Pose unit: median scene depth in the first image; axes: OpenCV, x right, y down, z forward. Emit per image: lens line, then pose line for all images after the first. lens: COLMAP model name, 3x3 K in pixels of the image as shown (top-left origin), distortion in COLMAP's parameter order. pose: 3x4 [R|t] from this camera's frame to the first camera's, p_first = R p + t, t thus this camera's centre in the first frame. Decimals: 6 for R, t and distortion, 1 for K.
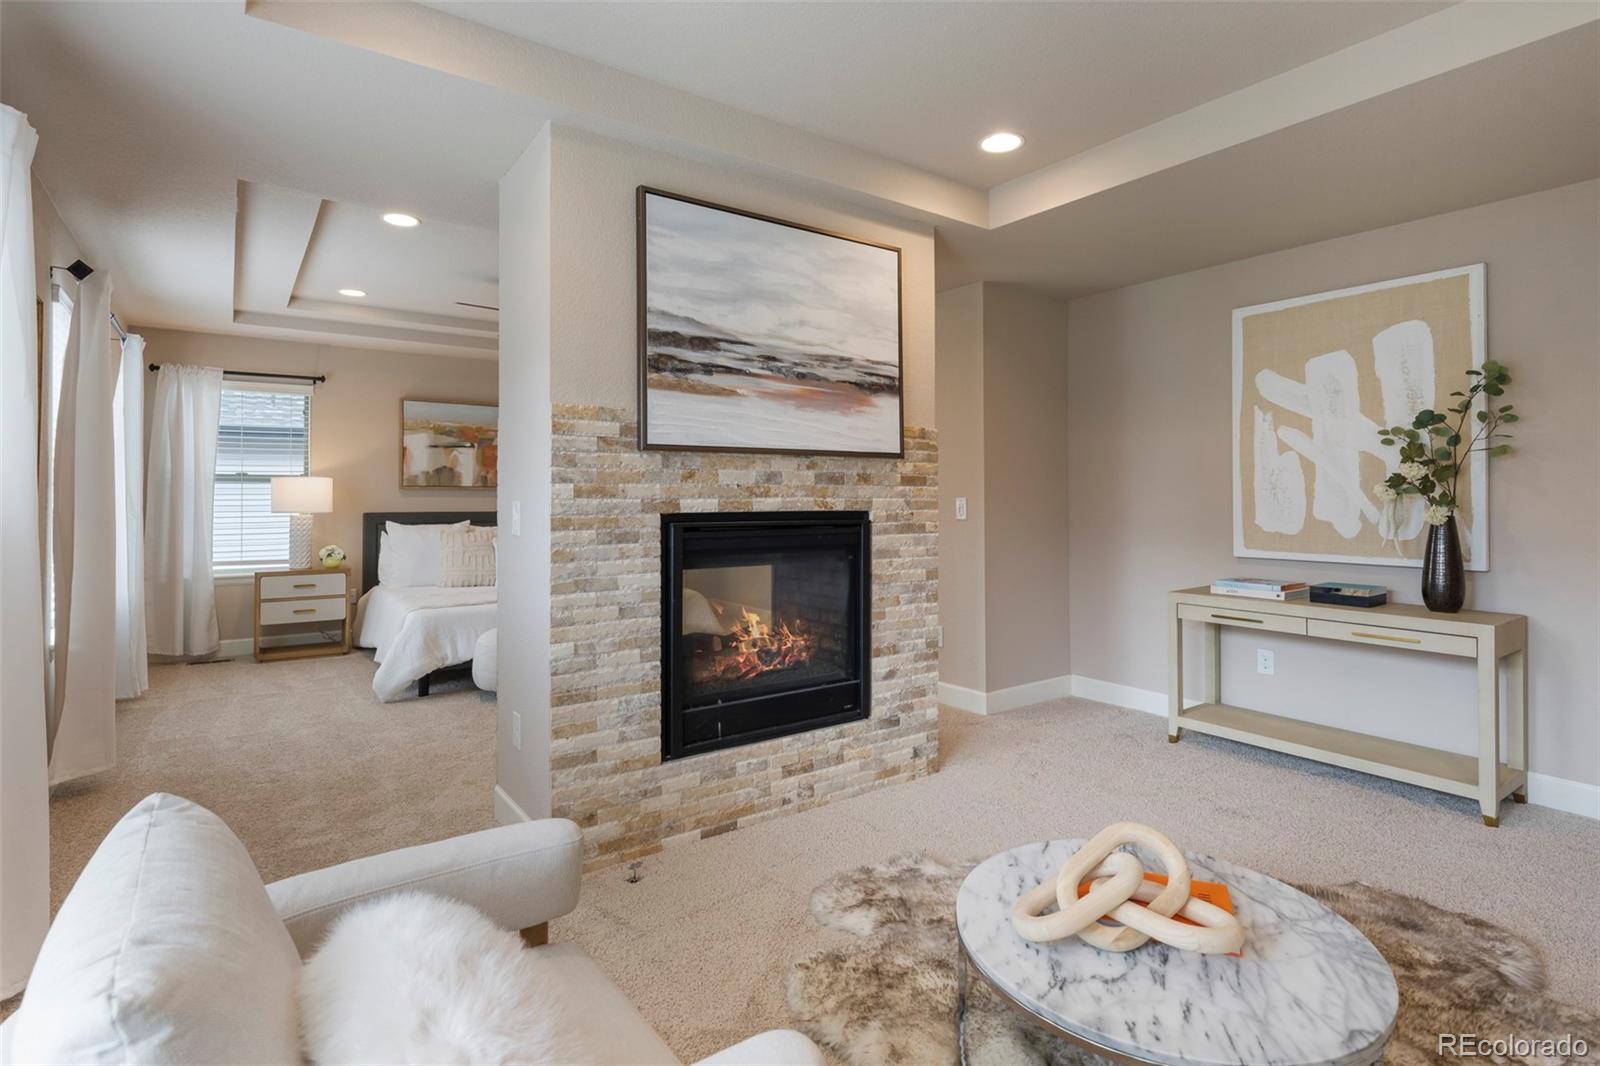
lens RADIAL K [[794.9, 0, 799.7], [0, 794.9, 495.1], [0, 0, 1]] dist [0.005160, 0.000718]
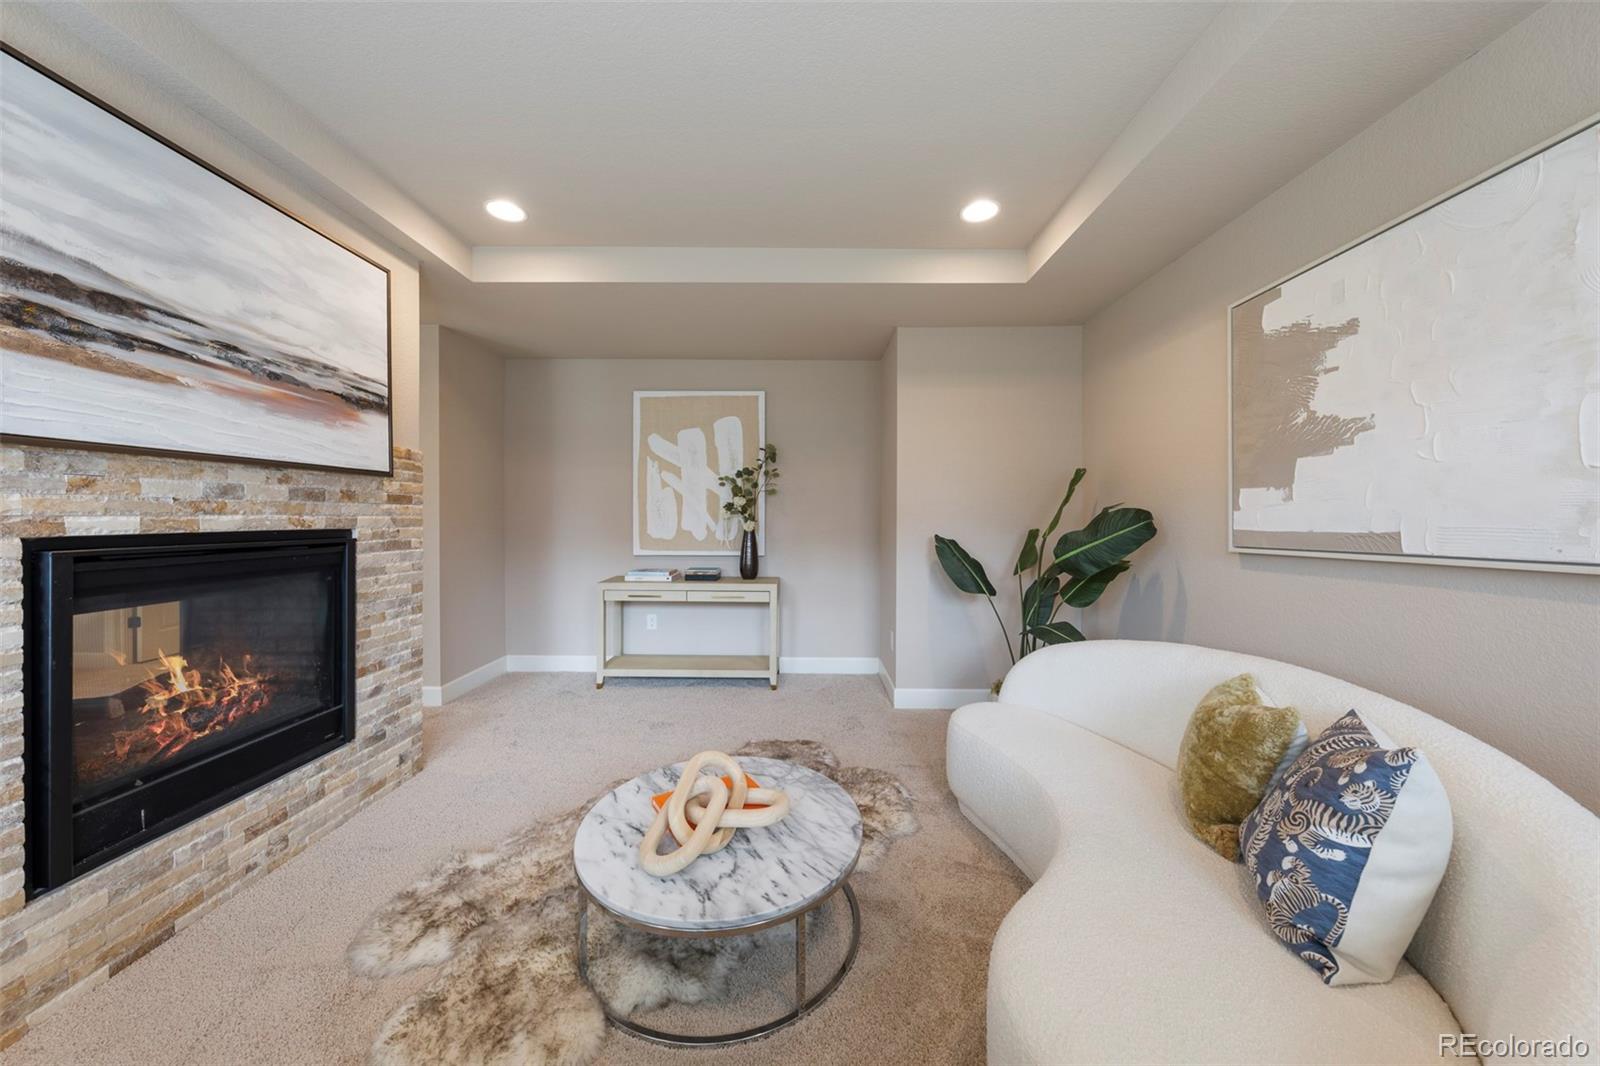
lens RADIAL K [[550.6, 0, 799.4], [0, 550.6, 520.4], [0, 0, 1]] dist [-0.001945, 0.000094]
pose [[0.592801, -0.003660, 0.805340, -0.143990], [-0.005990, 0.999942, 0.008954, -0.000108], [-0.805326, -0.010132, 0.592745, 0.175769]]
